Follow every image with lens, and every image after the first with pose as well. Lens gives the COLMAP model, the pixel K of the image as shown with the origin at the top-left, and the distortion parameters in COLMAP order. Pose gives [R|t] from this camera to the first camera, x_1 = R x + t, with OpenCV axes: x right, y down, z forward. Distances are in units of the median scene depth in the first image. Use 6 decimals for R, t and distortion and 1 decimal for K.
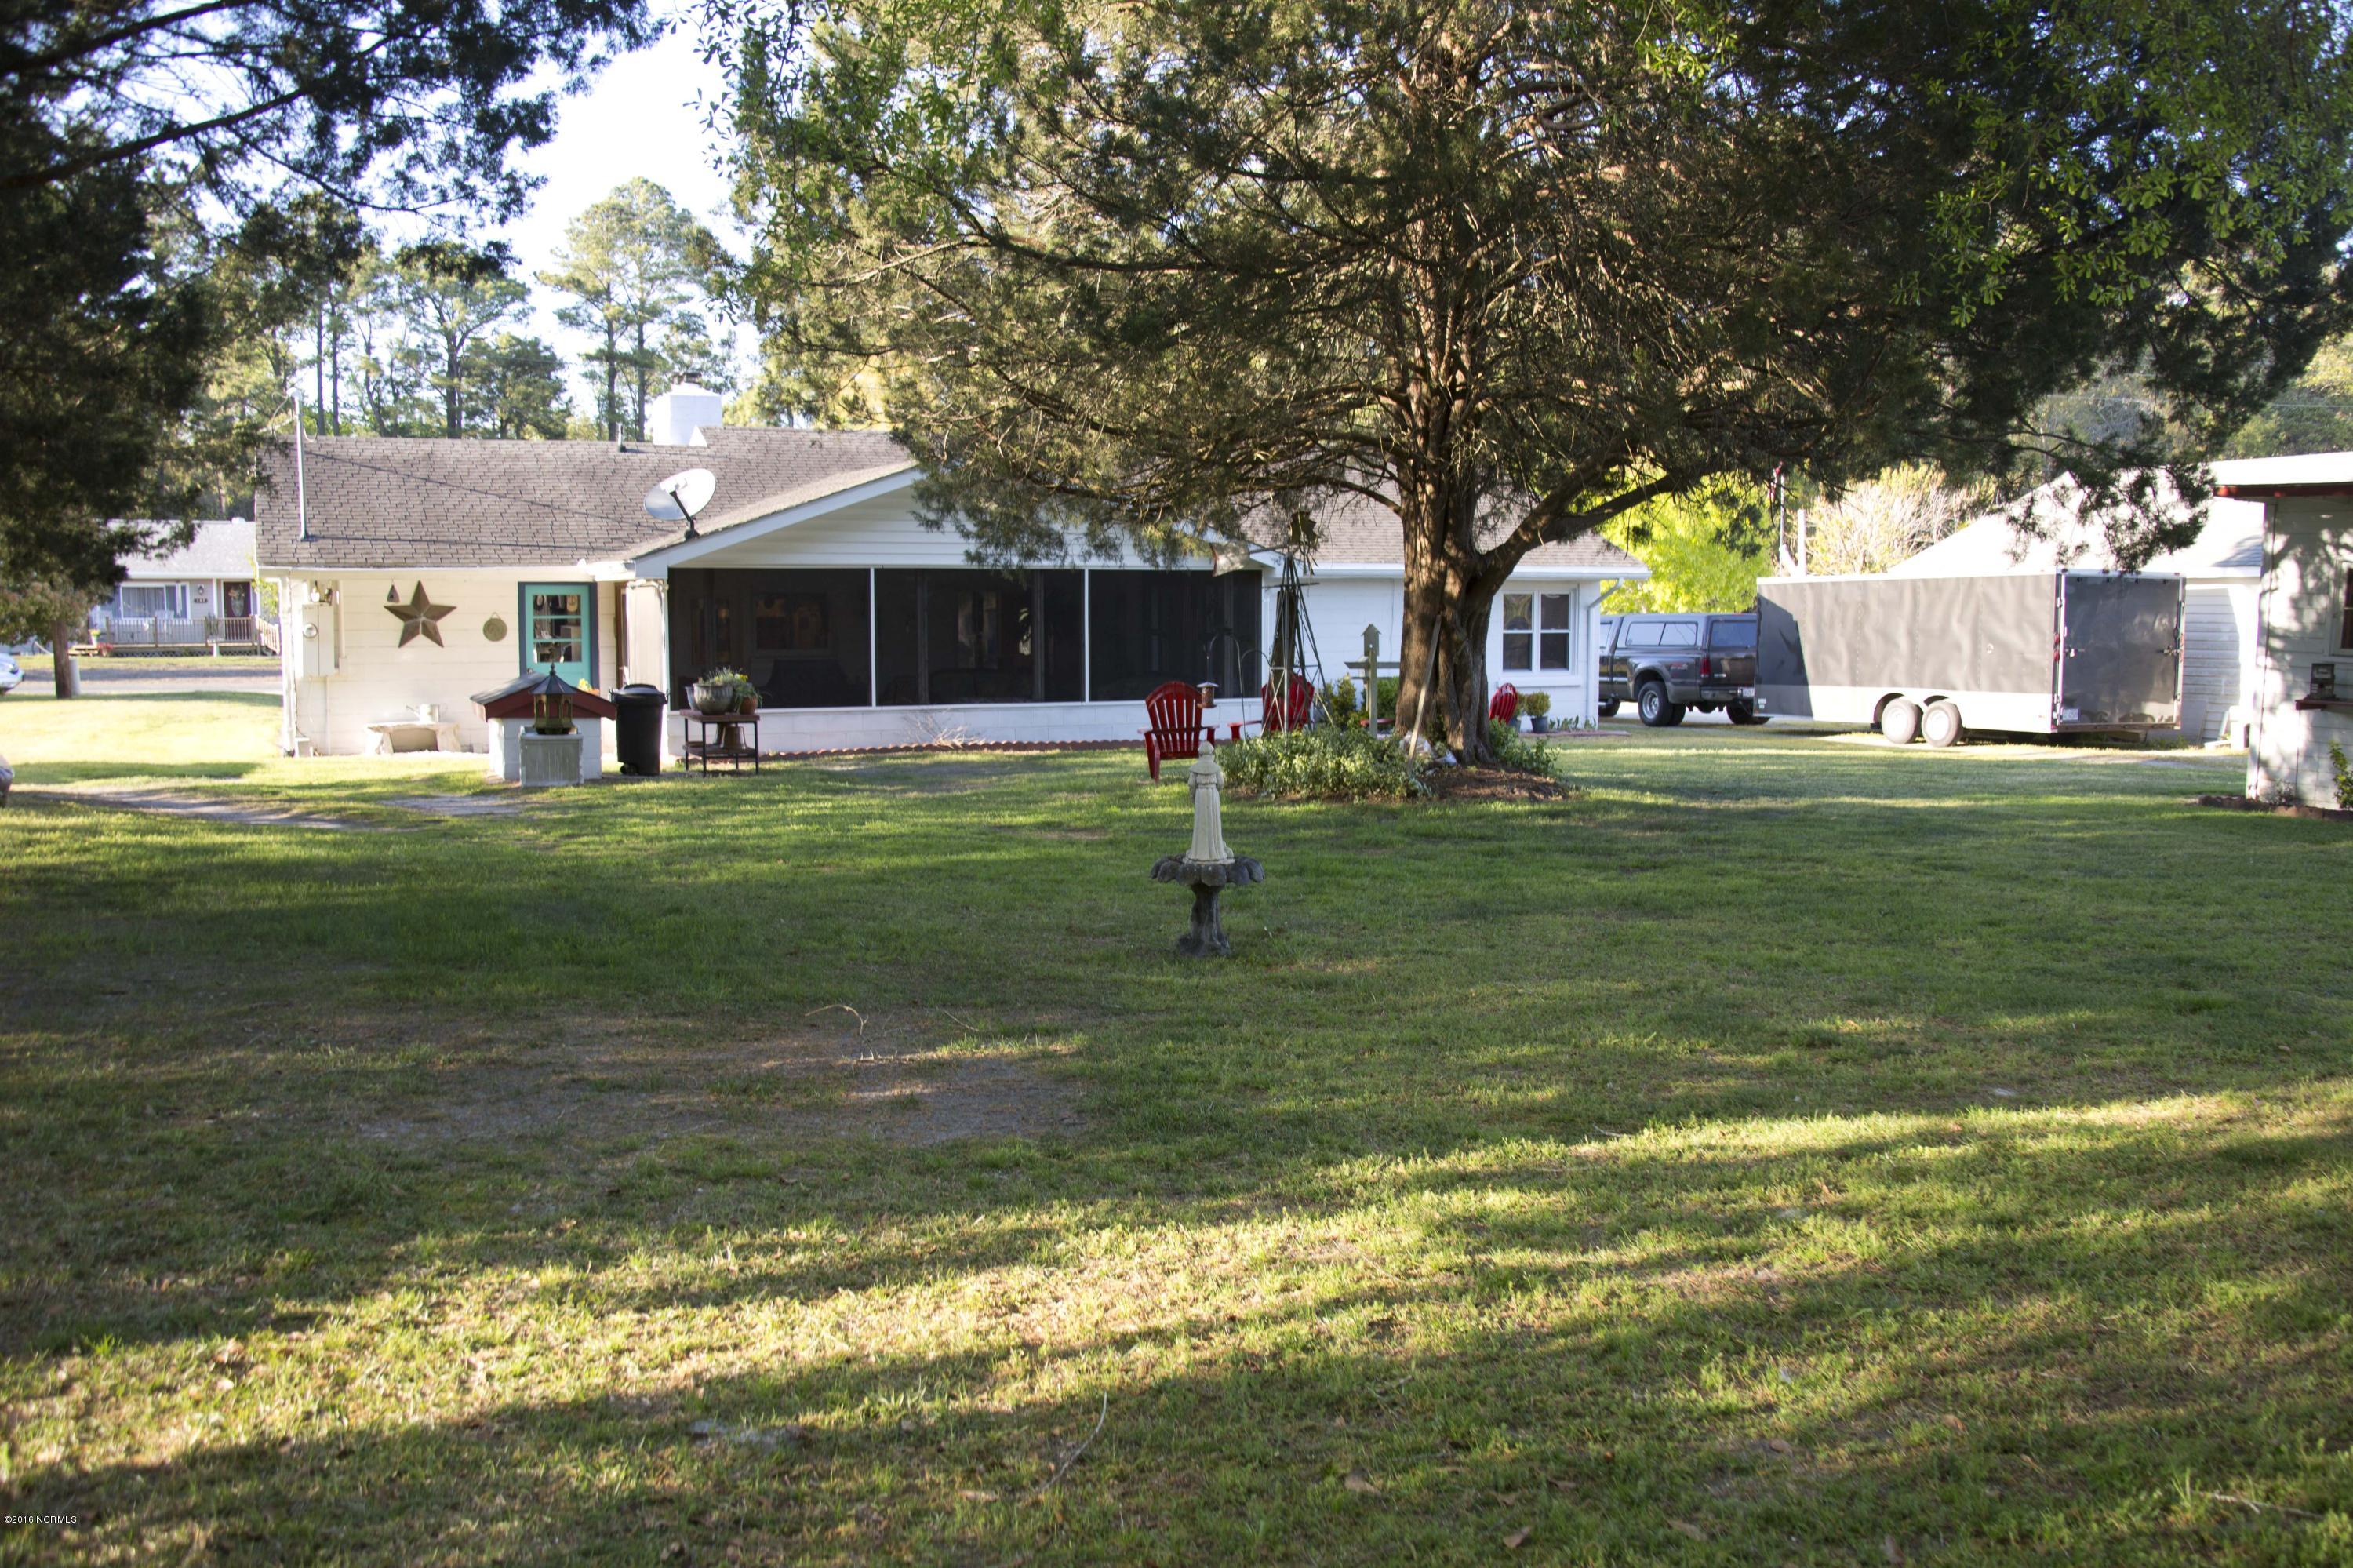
lens RADIAL K [[2047.3, 0, 1176.4], [0, 2047.3, 823.1], [0, 0, 1]] dist [-0.142504, 0.148348]
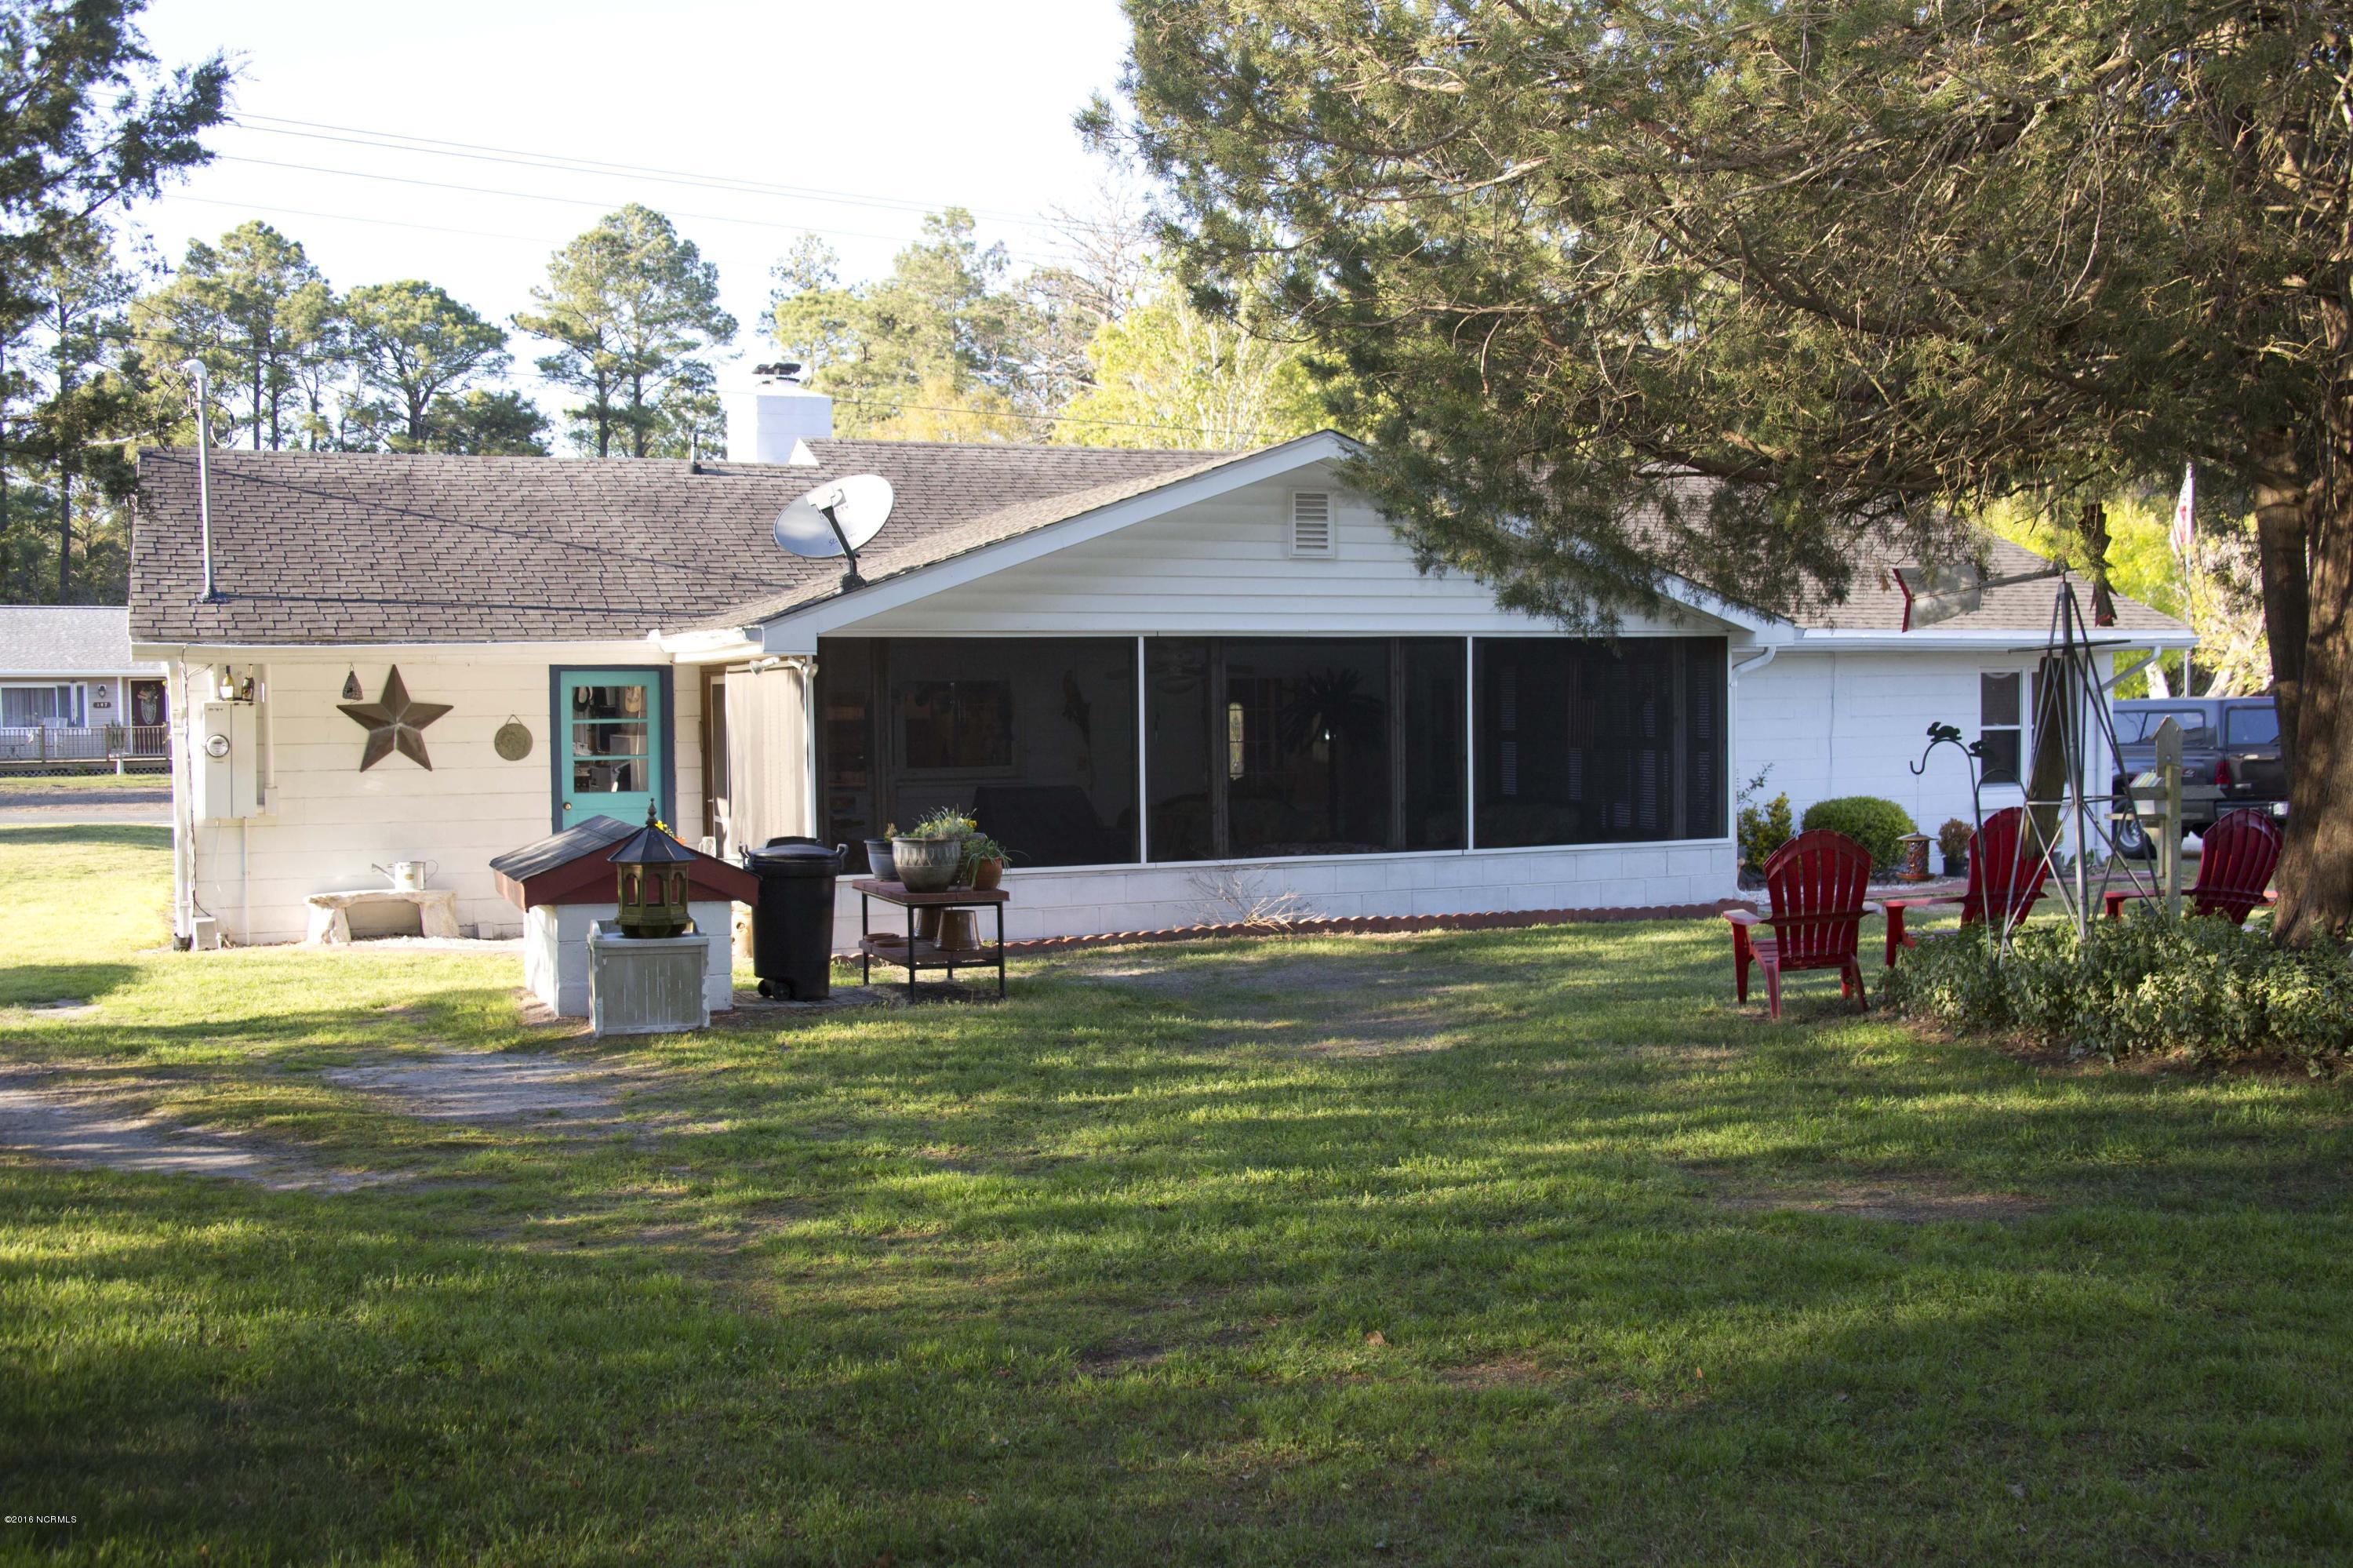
lens RADIAL K [[2323.8, 0, 1177.4], [0, 2323.8, 838.8], [0, 0, 1]] dist [-0.094759, 0.147058]
pose [[0.999659, -0.011533, -0.023408, -0.040120], [0.010407, 0.998809, -0.047671, -0.010222], [0.023930, 0.047411, 0.998589, 0.100455]]
